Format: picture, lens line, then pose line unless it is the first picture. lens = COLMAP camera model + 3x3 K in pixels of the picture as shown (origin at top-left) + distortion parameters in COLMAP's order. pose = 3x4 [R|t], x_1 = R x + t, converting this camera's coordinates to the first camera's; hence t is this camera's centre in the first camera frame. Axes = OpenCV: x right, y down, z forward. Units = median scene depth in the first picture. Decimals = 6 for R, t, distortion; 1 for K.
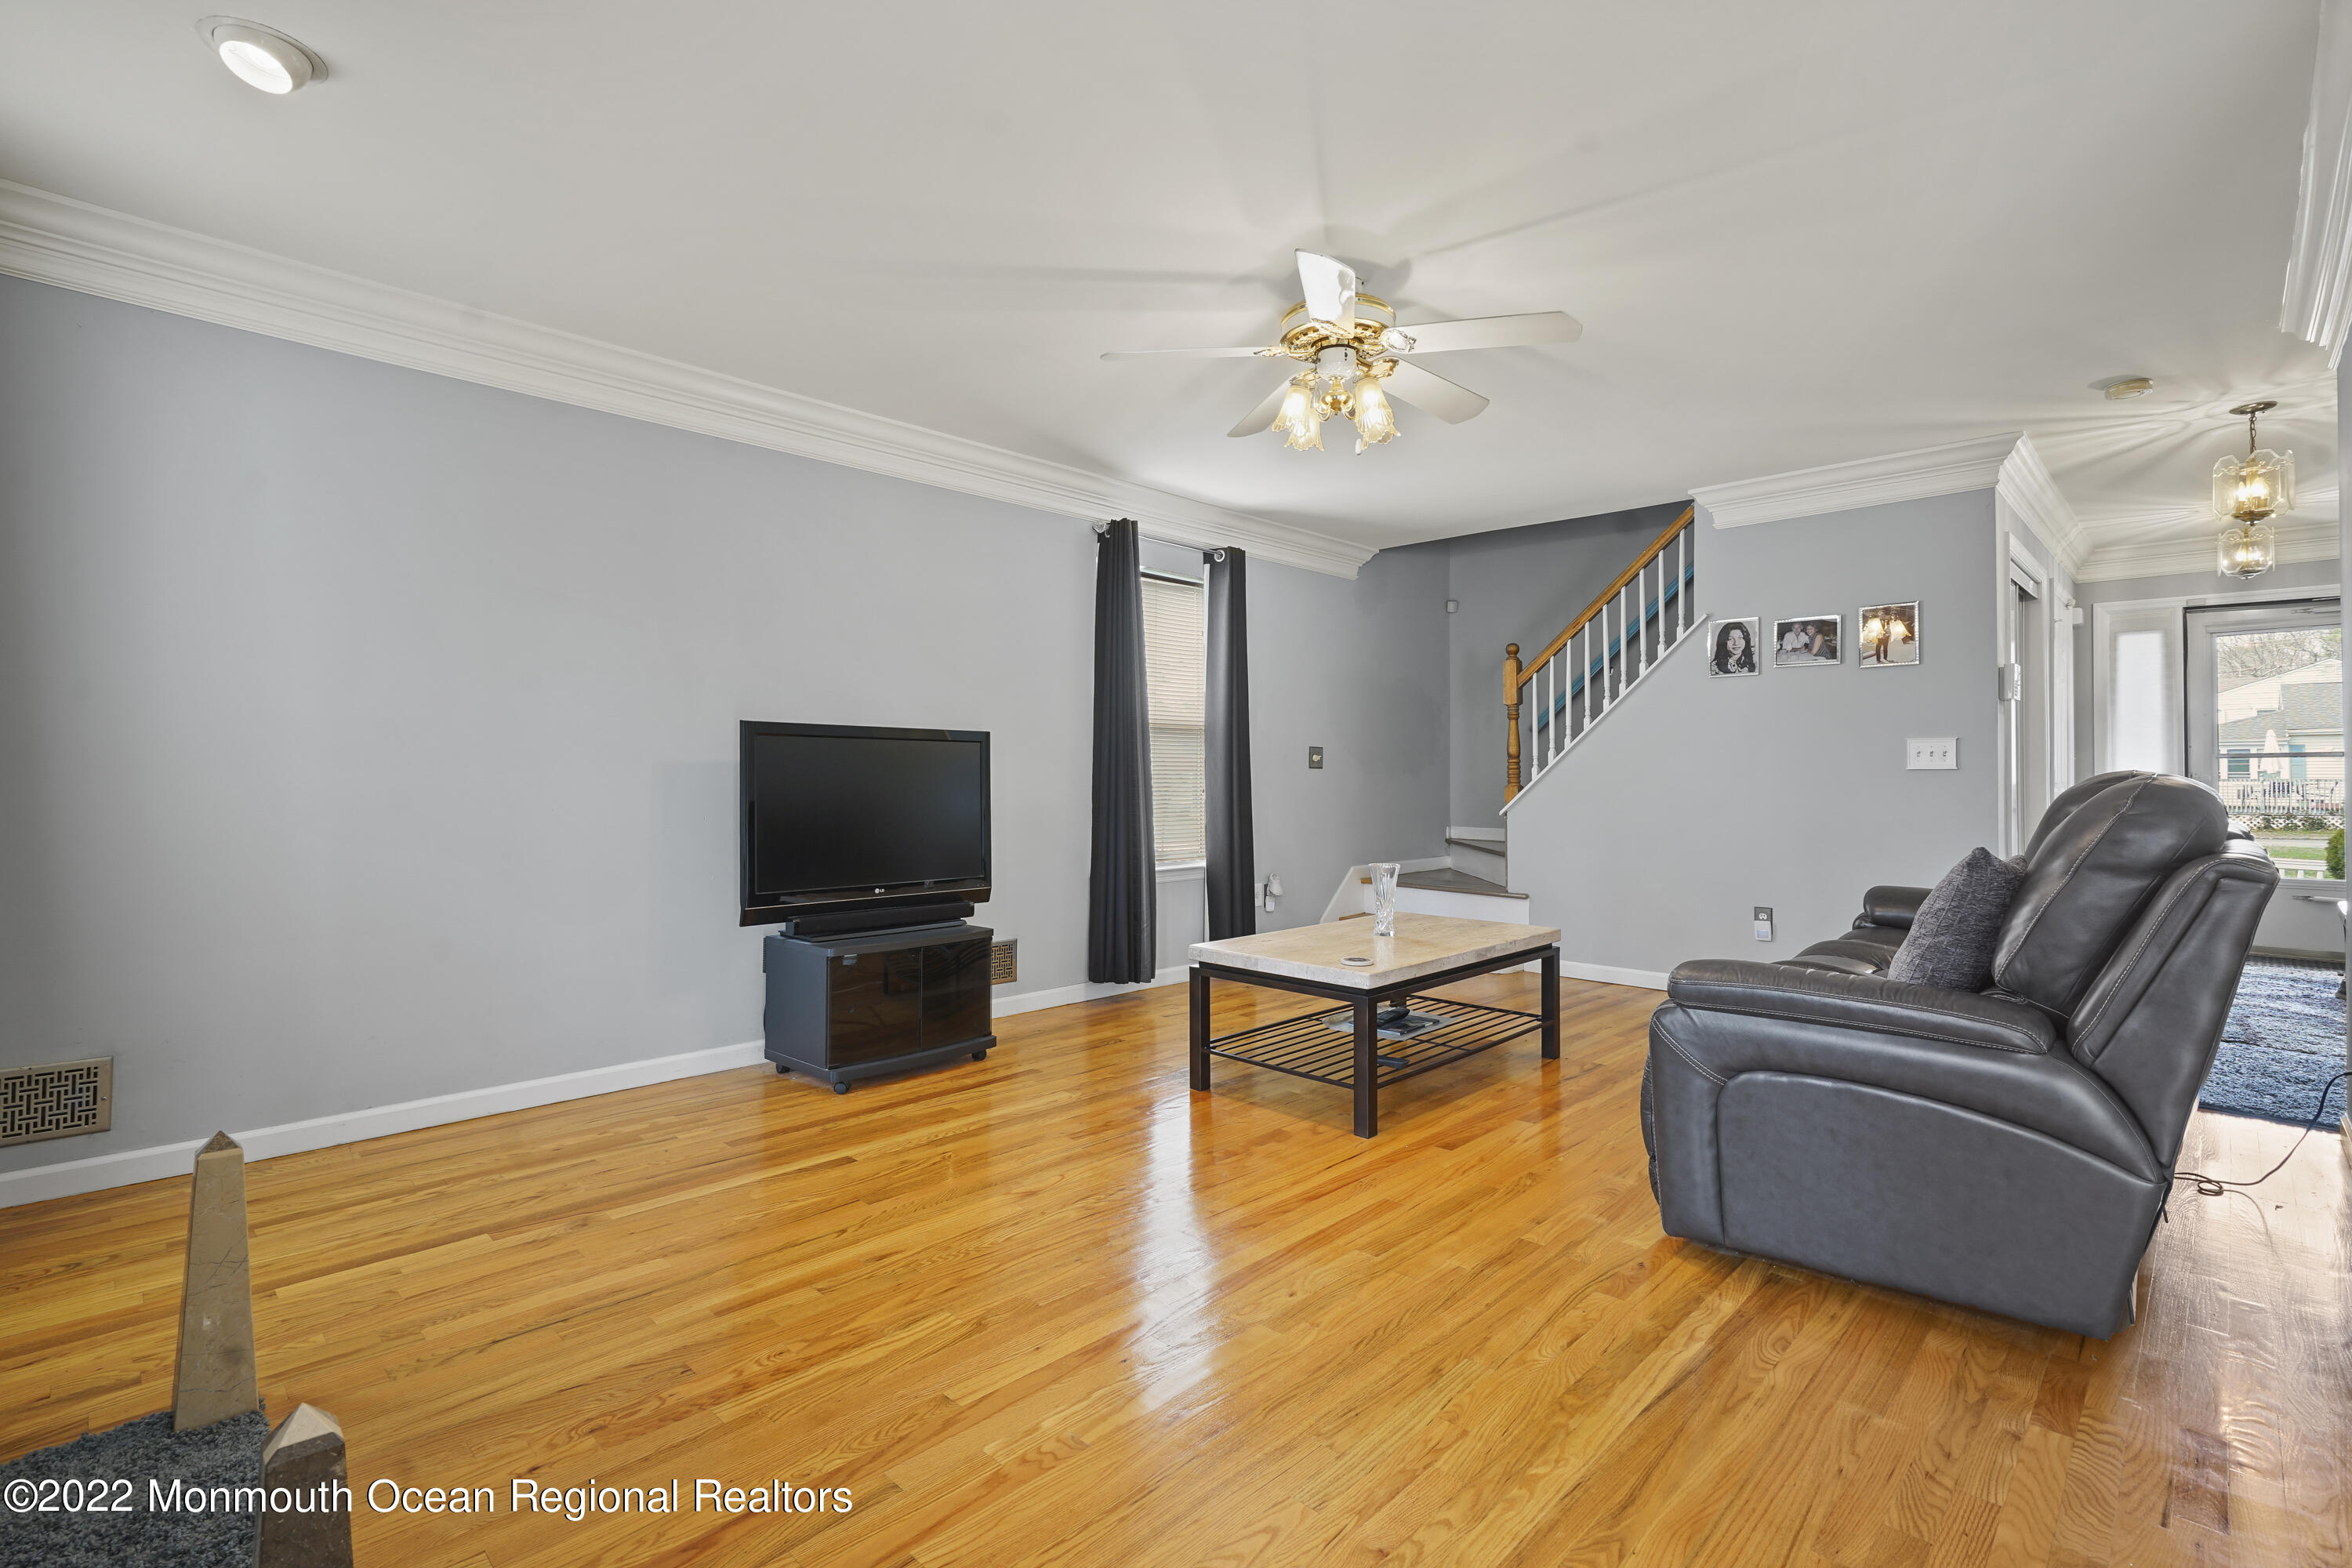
lens RADIAL K [[1076.7, 0, 1168.9], [0, 1076.7, 789.5], [0, 0, 1]] dist [-0.000568, 0.000742]
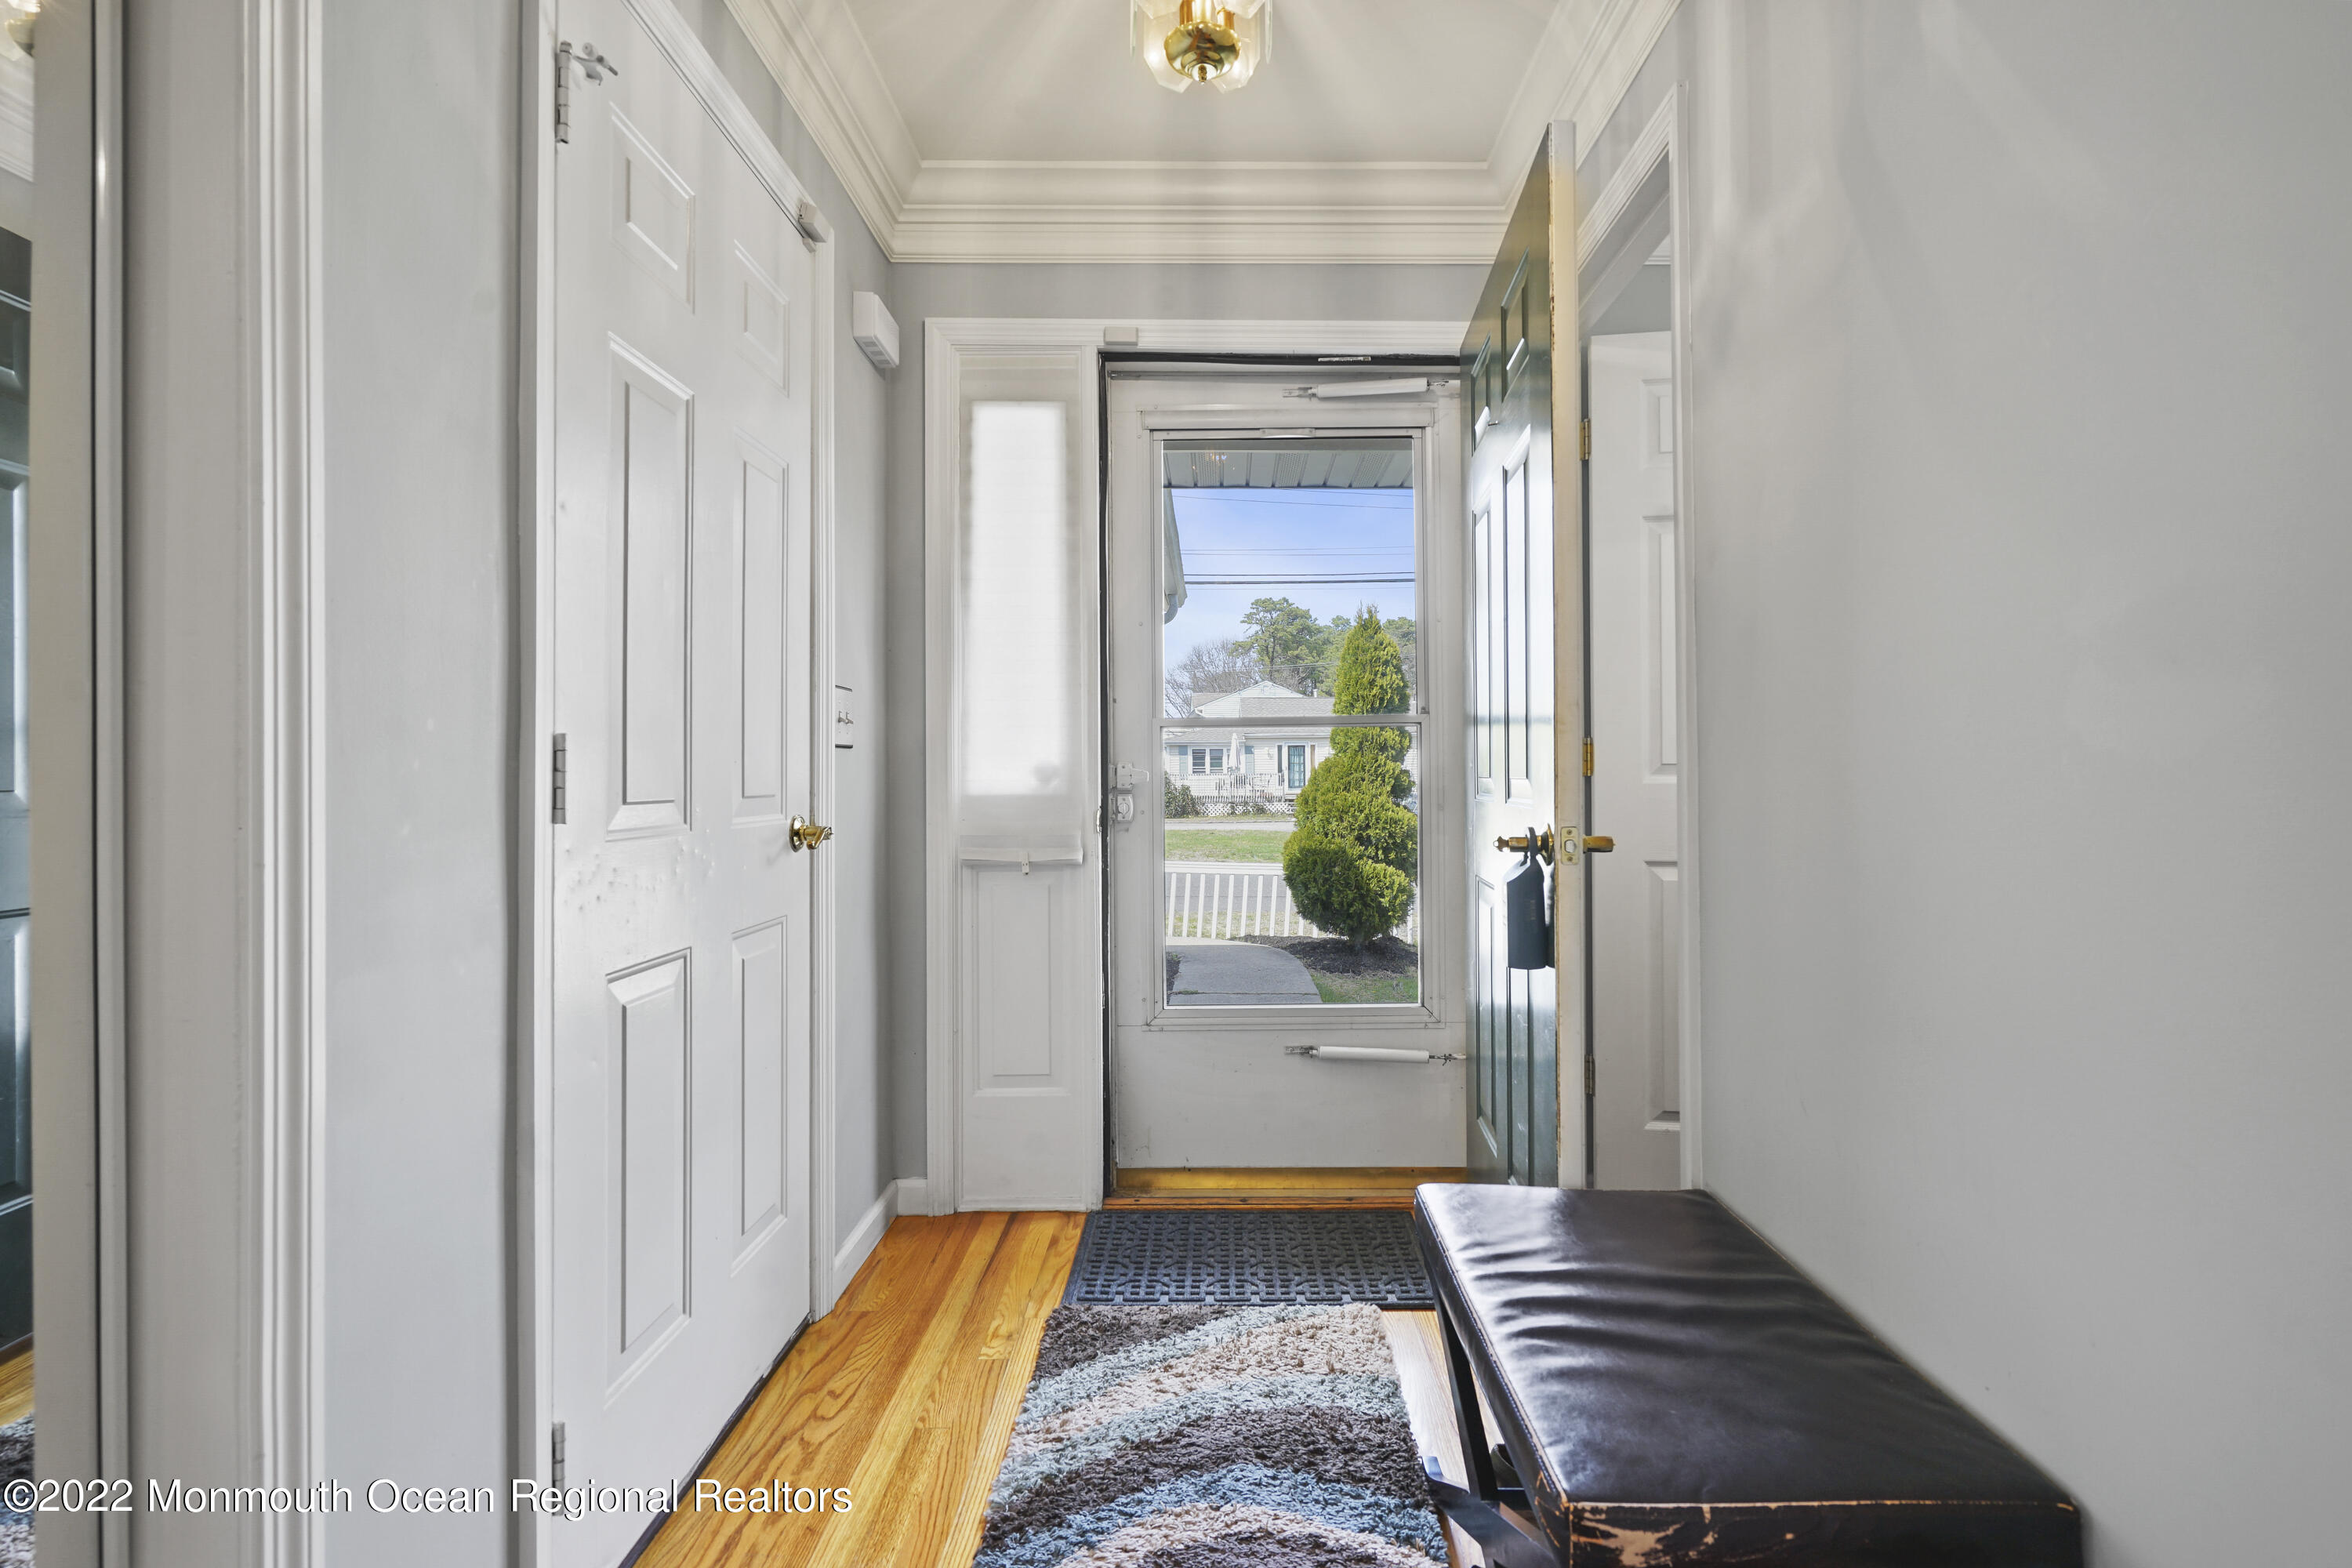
lens RADIAL K [[1076.7, 0, 1185.3], [0, 1076.7, 775.3], [0, 0, 1]] dist [-0.000568, 0.000742]
pose [[0.730116, 0.003312, 0.683315, 0.671602], [-0.000824, 0.999992, -0.003965, -0.009844], [-0.683323, 0.002332, 0.730113, 0.665718]]
